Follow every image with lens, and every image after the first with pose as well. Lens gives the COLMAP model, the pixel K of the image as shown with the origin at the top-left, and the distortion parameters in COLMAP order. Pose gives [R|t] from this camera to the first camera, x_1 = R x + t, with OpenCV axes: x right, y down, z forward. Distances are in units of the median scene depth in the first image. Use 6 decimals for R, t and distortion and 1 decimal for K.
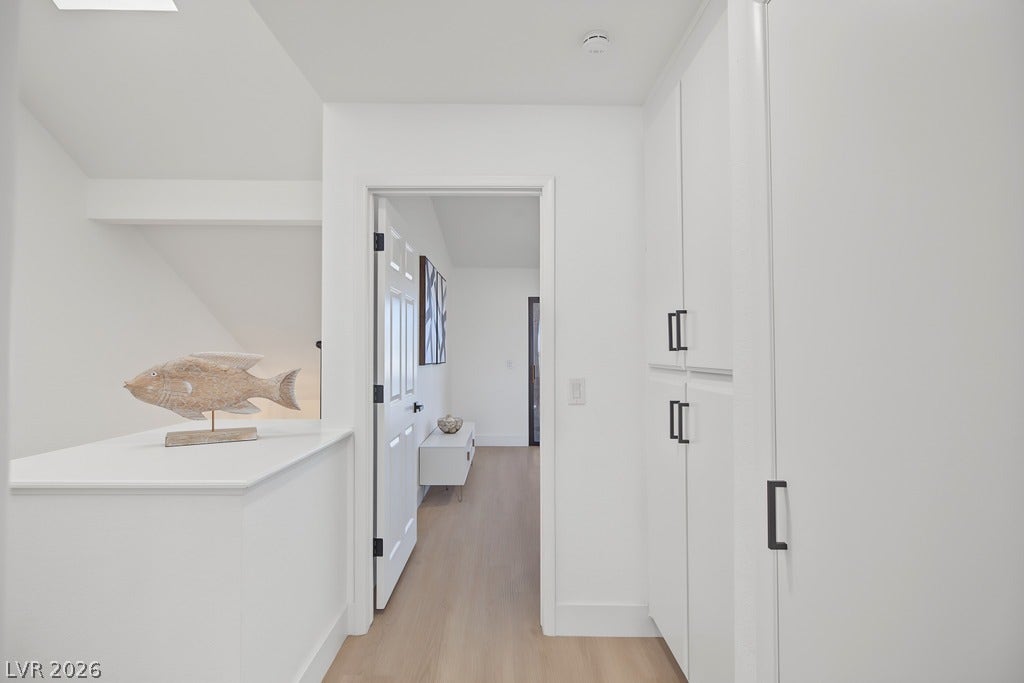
lens RADIAL K [[461.6, 0, 507.8], [0, 461.6, 341.9], [0, 0, 1]] dist [-0.013118, 0.000244]
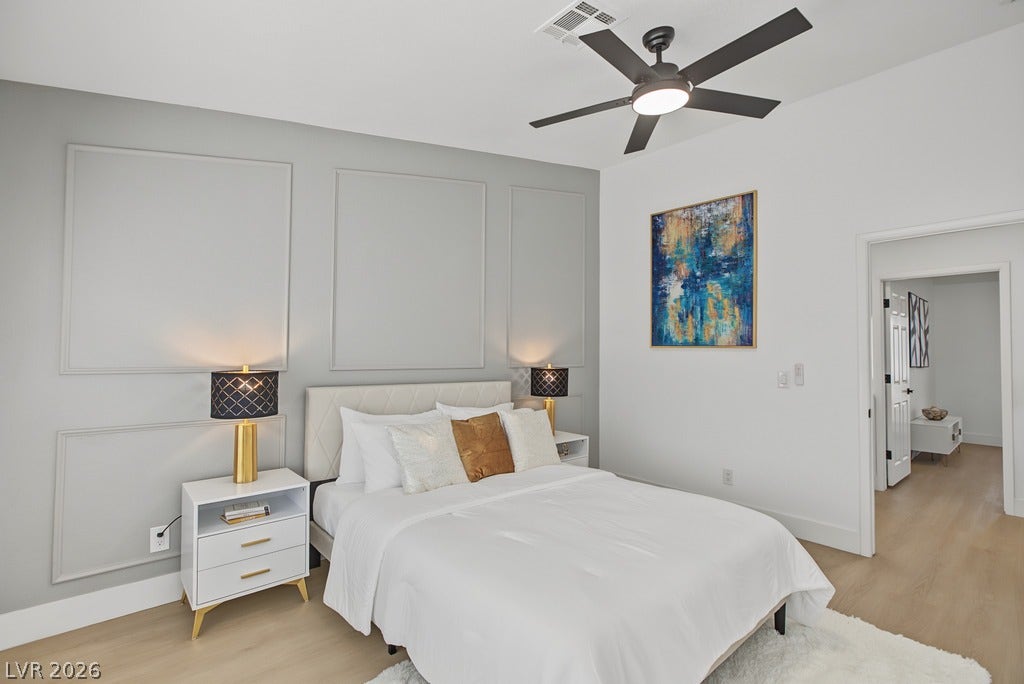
lens RADIAL K [[461.6, 0, 507.8], [0, 461.6, 342.4], [0, 0, 1]] dist [-0.013118, 0.000244]
pose [[0.643676, -0.016501, -0.765120, 0.095047], [0.009129, 0.999862, -0.013884, -0.018248], [0.765243, 0.001952, 0.643738, -0.813684]]
